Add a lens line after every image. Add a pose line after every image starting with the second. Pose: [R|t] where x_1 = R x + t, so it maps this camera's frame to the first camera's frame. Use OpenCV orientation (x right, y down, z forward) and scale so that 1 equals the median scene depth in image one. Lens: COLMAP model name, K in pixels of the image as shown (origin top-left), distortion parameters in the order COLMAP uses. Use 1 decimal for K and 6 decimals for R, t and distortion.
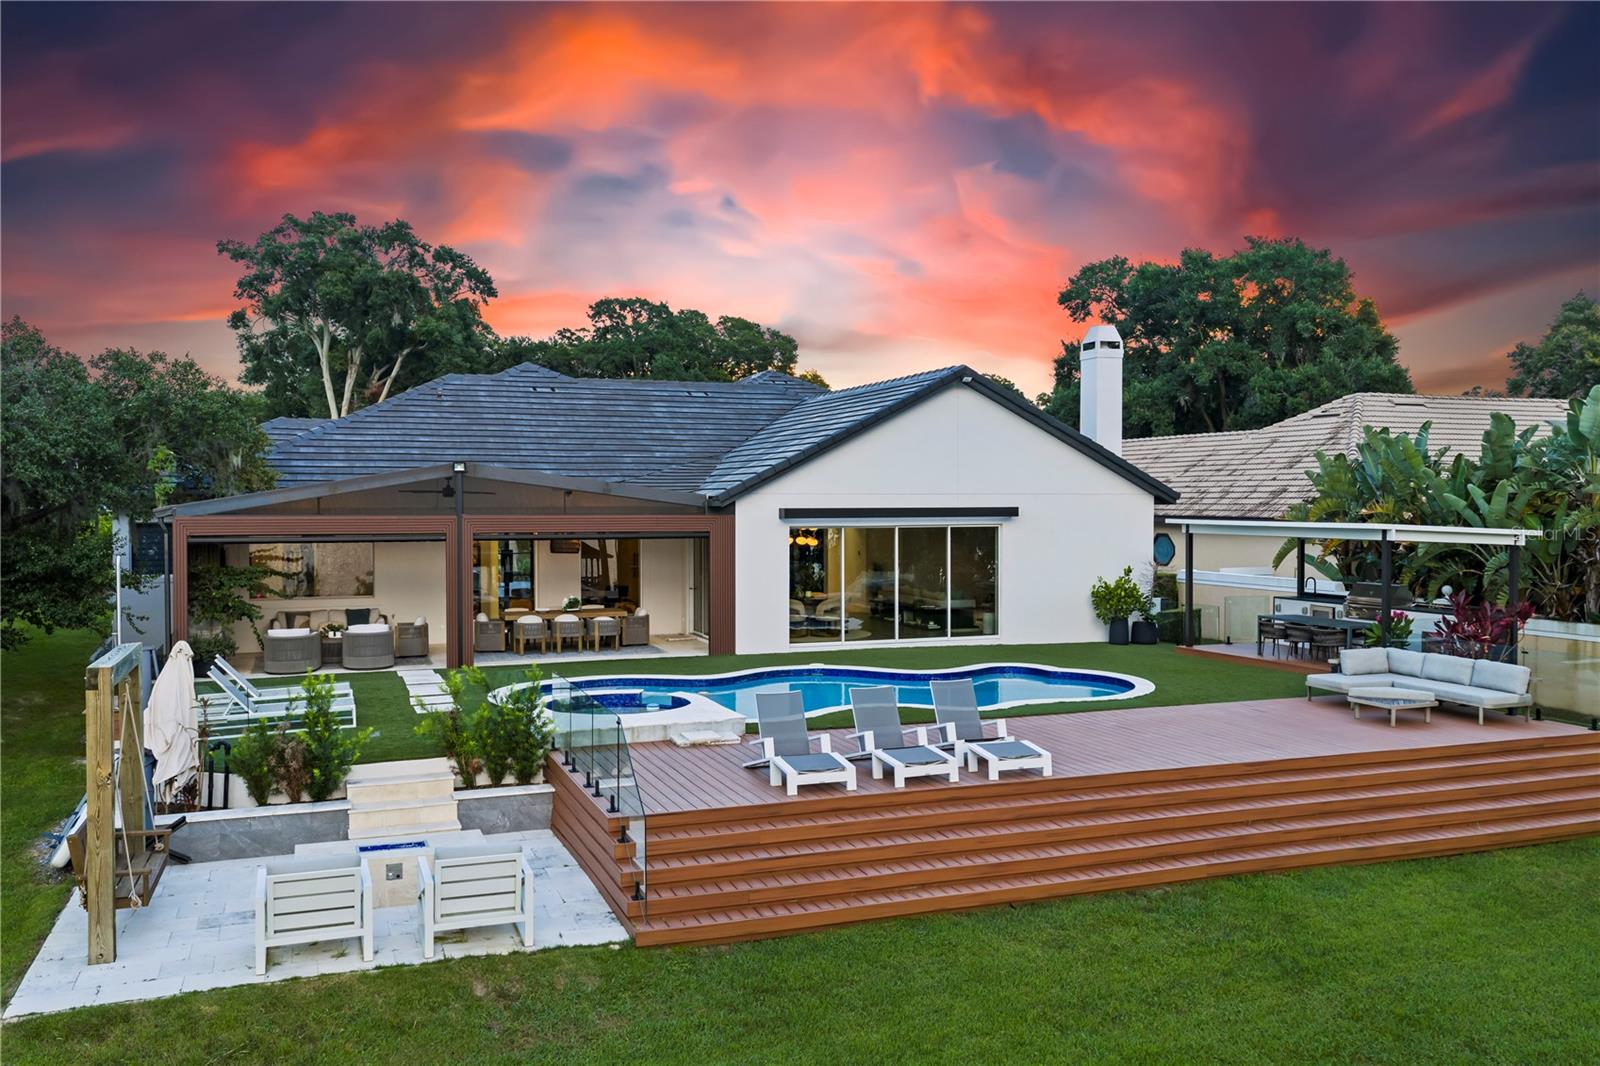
lens RADIAL K [[1314.4, 0, 800.0], [0, 1314.4, 533.0], [0, 0, 1]] dist [0.034060, -0.056779]
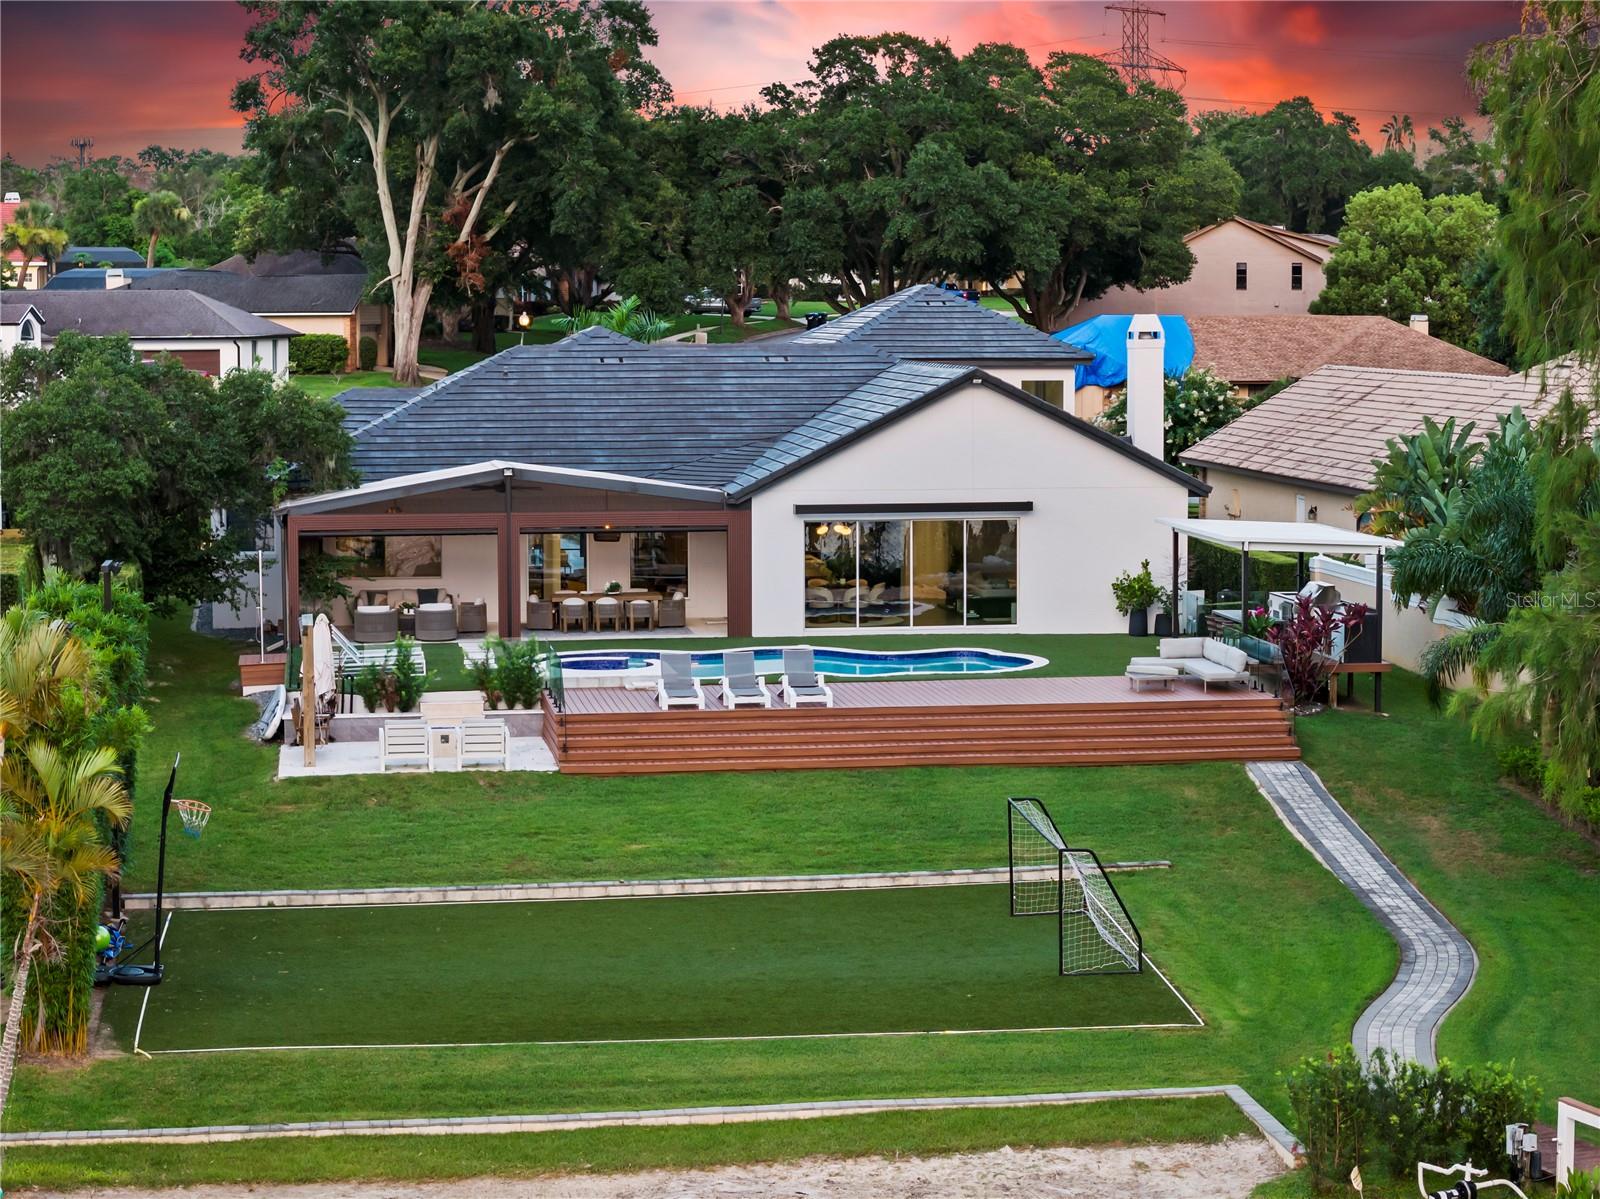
lens RADIAL K [[3218.5, 0, 800.0], [0, 3218.5, 599.5], [0, 0, 1]] dist [-0.187176, 0.334941]
pose [[0.977887, 0.018524, -0.208312, 0.544884], [-0.004112, 0.997580, 0.069404, -0.124702], [0.209093, -0.067013, 0.975597, -1.602585]]
